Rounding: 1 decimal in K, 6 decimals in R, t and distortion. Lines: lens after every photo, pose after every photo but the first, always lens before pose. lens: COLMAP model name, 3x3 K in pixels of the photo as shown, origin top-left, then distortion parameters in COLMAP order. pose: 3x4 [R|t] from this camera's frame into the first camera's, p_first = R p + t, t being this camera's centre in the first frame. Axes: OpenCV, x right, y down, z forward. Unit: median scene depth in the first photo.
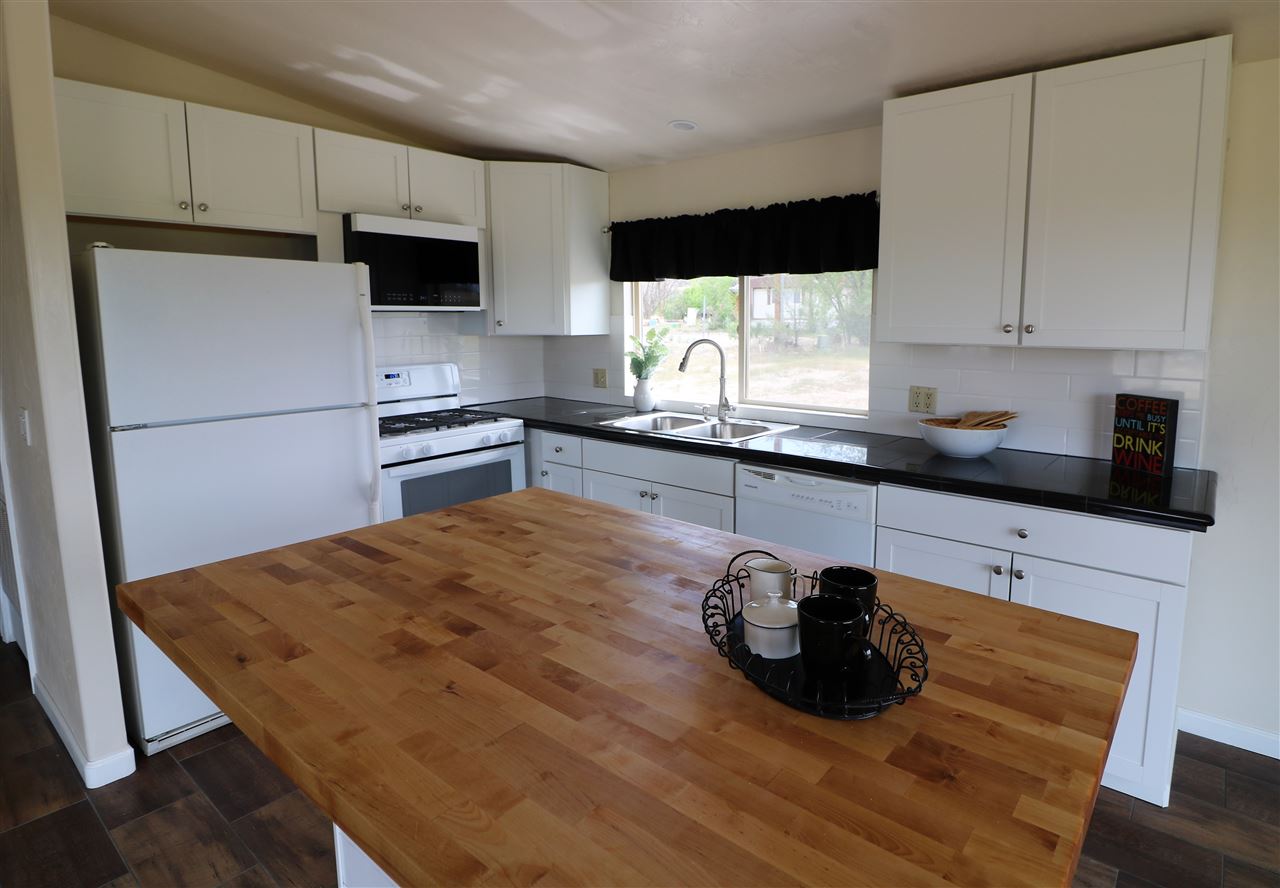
lens RADIAL K [[678.5, 0, 717.2], [0, 678.5, 401.6], [0, 0, 1]] dist [-0.005895, -0.001237]
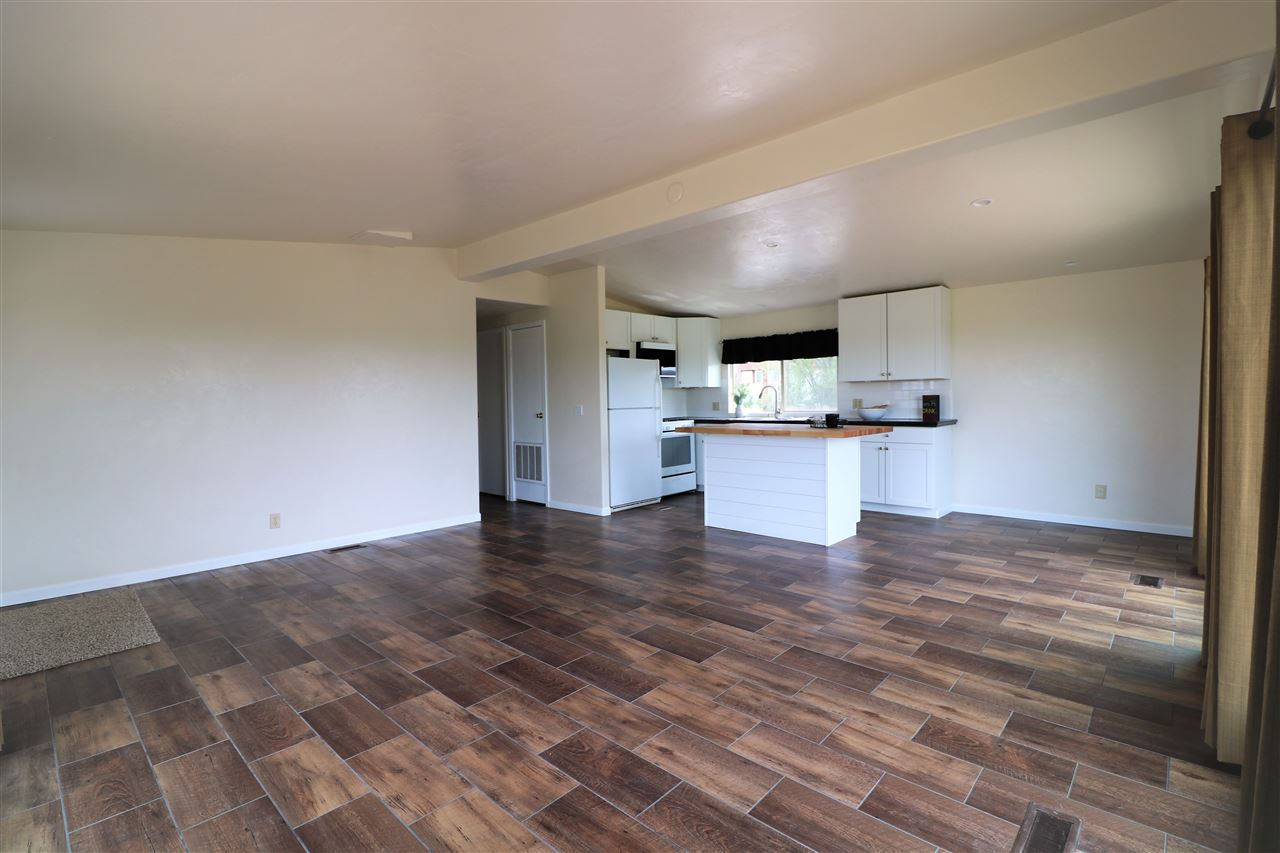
lens RADIAL K [[590.8, 0, 638.1], [0, 590.8, 417.8], [0, 0, 1]] dist [-0.002524, -0.009701]
pose [[0.994196, -0.018640, -0.105961, -0.297675], [0.008846, 0.995705, -0.092157, 0.246369], [0.107224, 0.090685, 0.990091, -1.323130]]
